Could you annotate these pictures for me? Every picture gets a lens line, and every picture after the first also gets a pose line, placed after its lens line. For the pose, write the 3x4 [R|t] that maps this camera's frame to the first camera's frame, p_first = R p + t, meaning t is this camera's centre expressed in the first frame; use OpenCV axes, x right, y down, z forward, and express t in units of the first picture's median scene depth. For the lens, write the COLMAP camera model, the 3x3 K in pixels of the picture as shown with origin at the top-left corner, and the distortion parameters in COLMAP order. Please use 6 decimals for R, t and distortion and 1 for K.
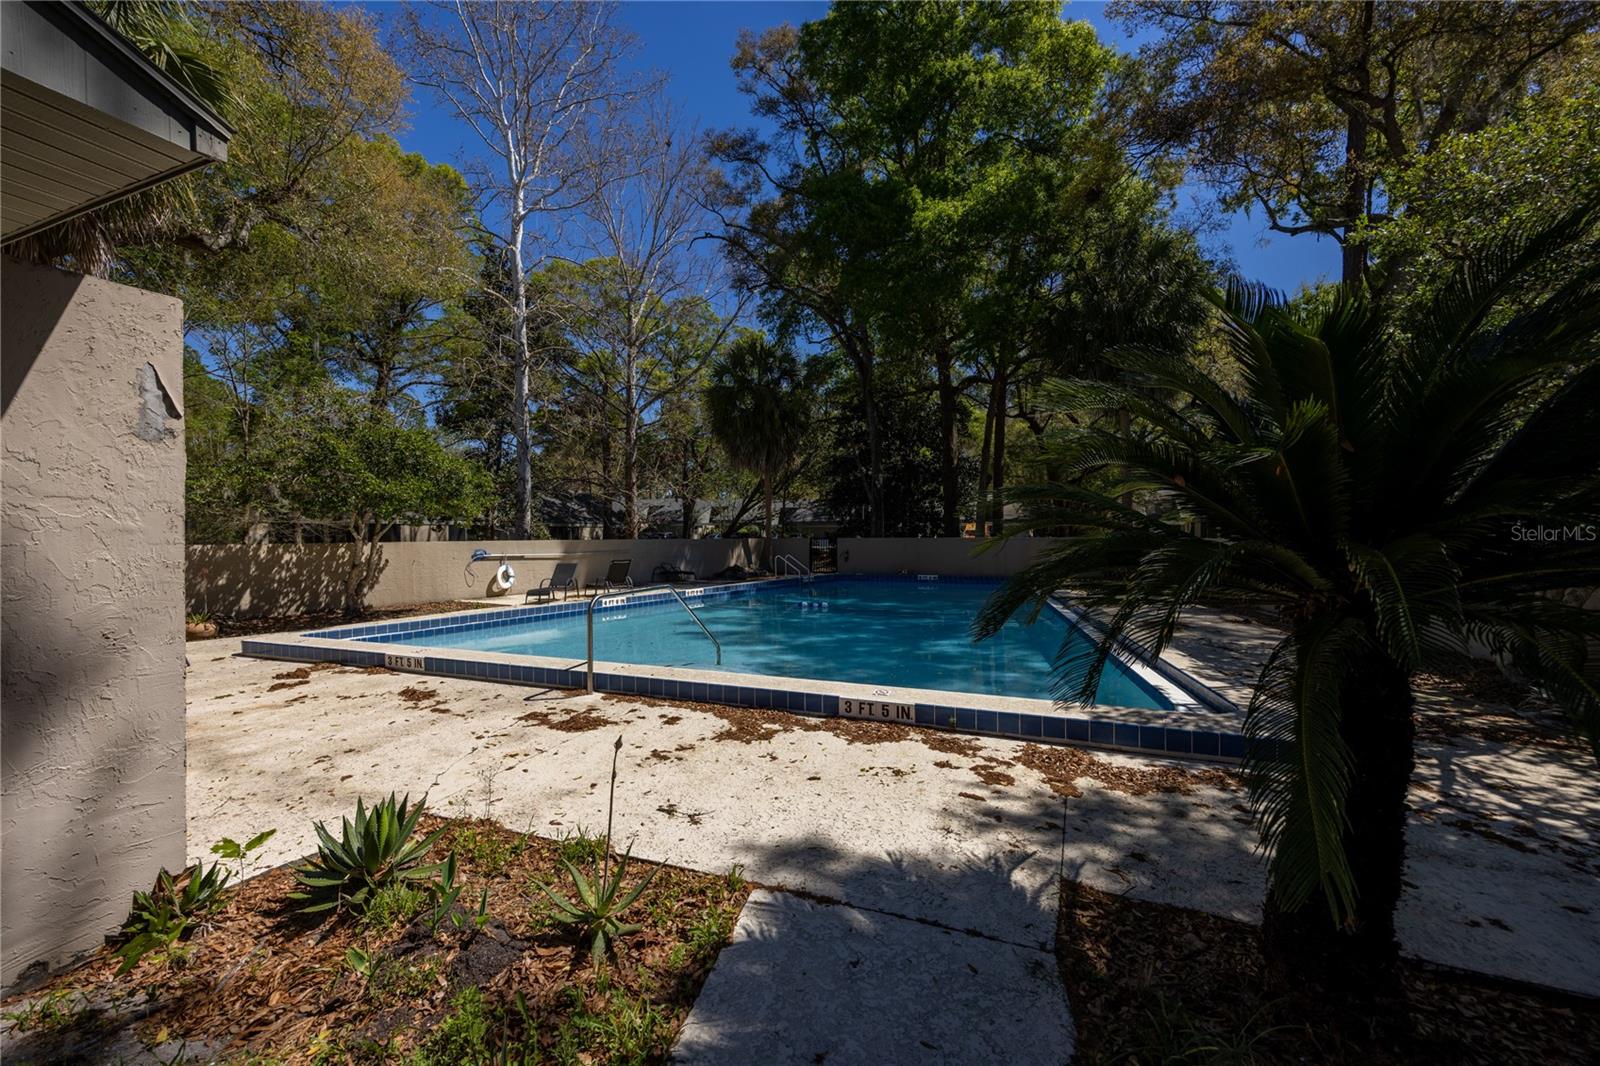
lens RADIAL K [[656.2, 0, 800.0], [0, 656.2, 533.0], [0, 0, 1]] dist [-0.000140, -0.000011]
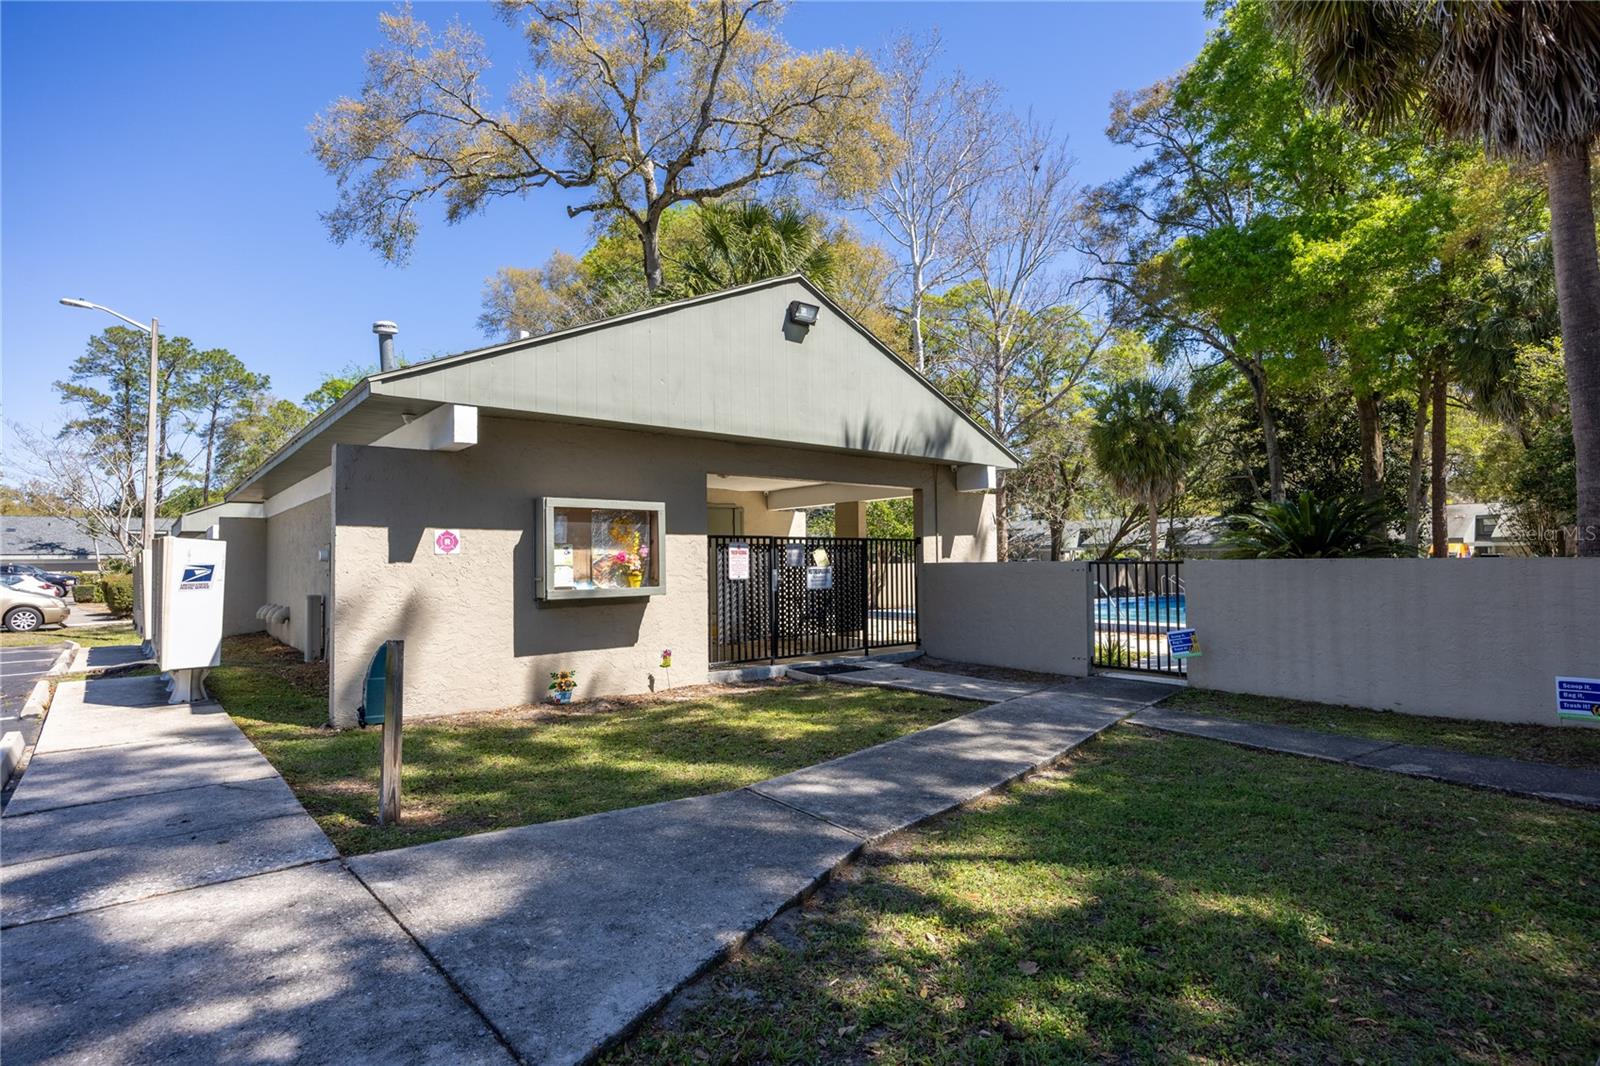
lens RADIAL K [[828.5, 0, 800.0], [0, 828.5, 533.0], [0, 0, 1]] dist [-0.002252, -0.000215]
pose [[0.900534, -0.022540, -0.434201, 0.013319], [0.007810, 0.999333, -0.035678, 0.003448], [0.434716, 0.028738, 0.900109, -0.330121]]
